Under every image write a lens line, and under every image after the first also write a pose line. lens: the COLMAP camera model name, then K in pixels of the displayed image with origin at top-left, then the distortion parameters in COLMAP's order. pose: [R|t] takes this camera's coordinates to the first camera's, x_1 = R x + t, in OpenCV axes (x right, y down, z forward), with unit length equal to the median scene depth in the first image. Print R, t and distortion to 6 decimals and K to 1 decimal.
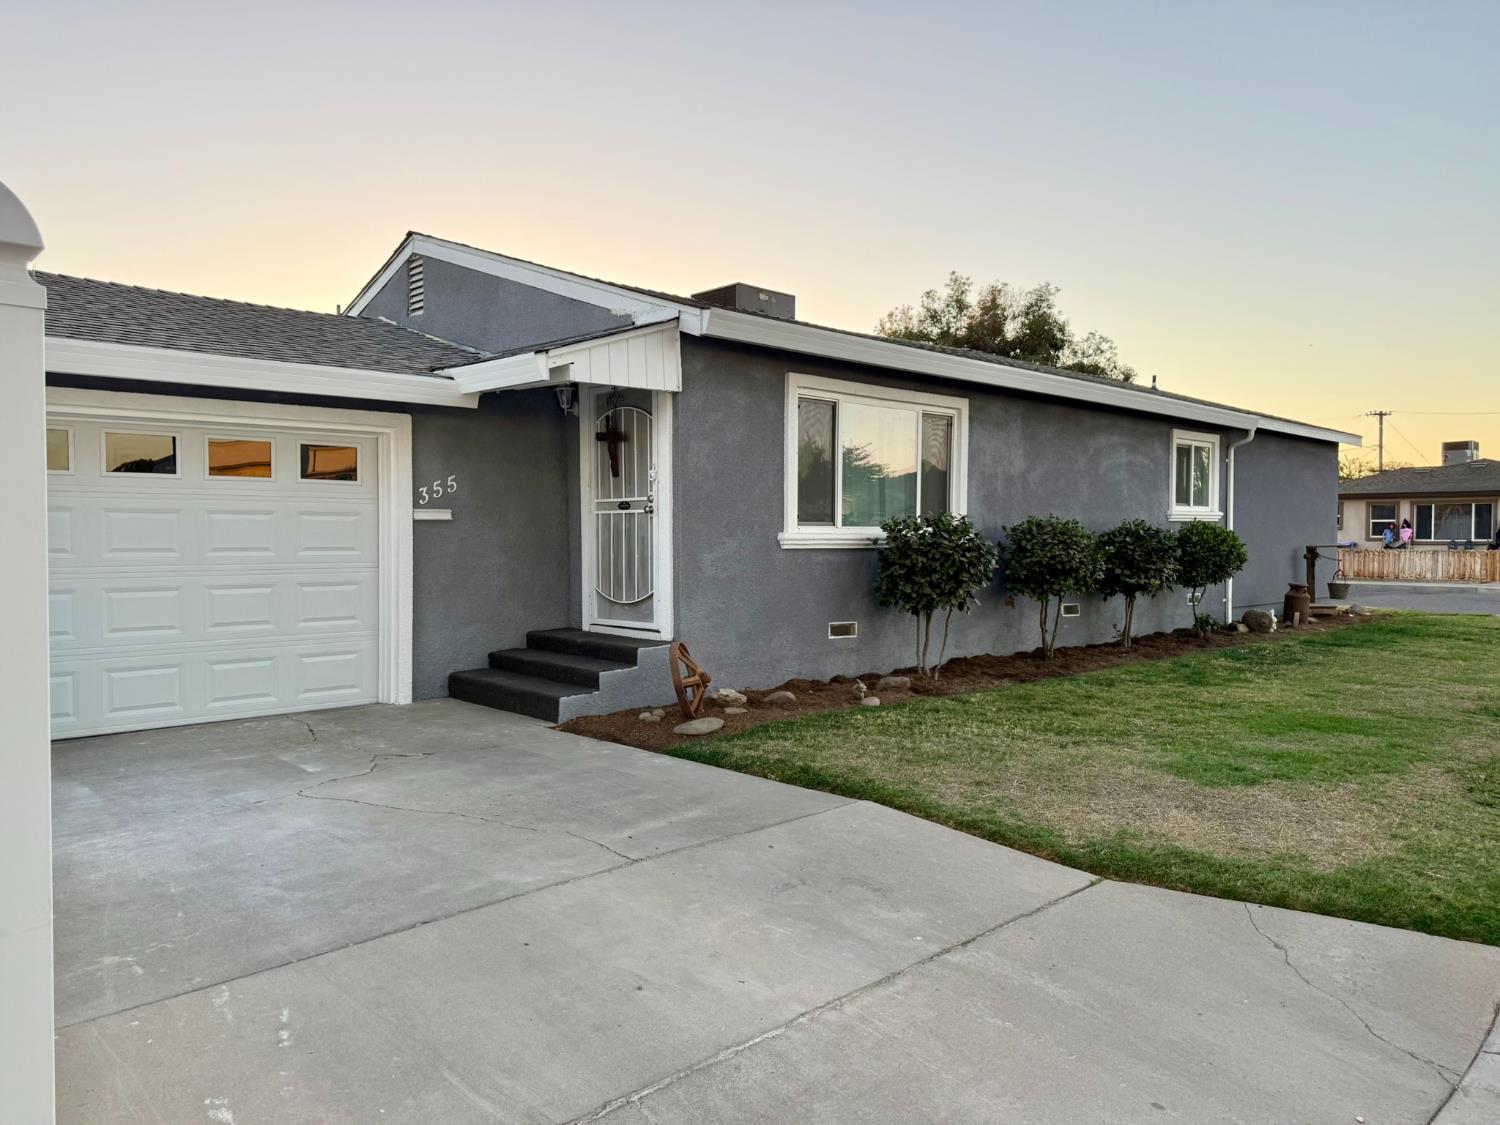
lens RADIAL K [[1085.7, 0, 740.7], [0, 1085.7, 566.2], [0, 0, 1]] dist [0.084783, -0.090895]
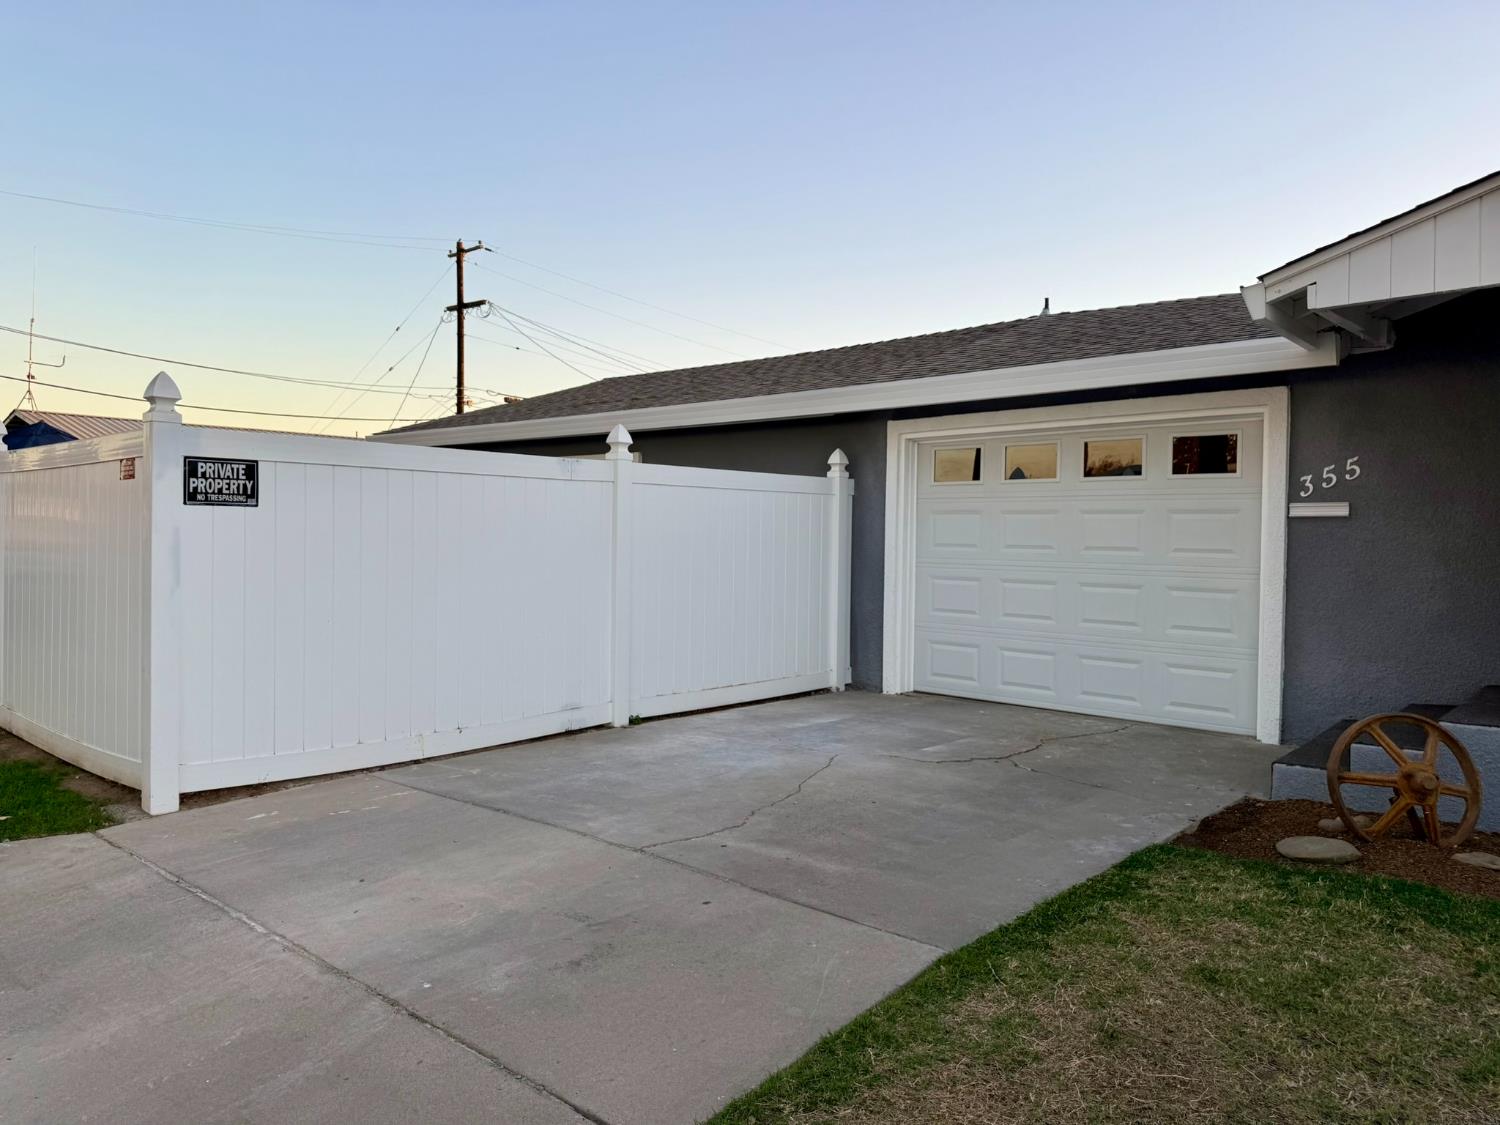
lens RADIAL K [[1085.7, 0, 761.0], [0, 1085.7, 569.4], [0, 0, 1]] dist [0.084783, -0.090895]
pose [[0.052043, 0.034401, -0.998052, 0.525782], [-0.044030, 0.998514, 0.032121, -0.013735], [0.997674, 0.042273, 0.053481, 0.614100]]
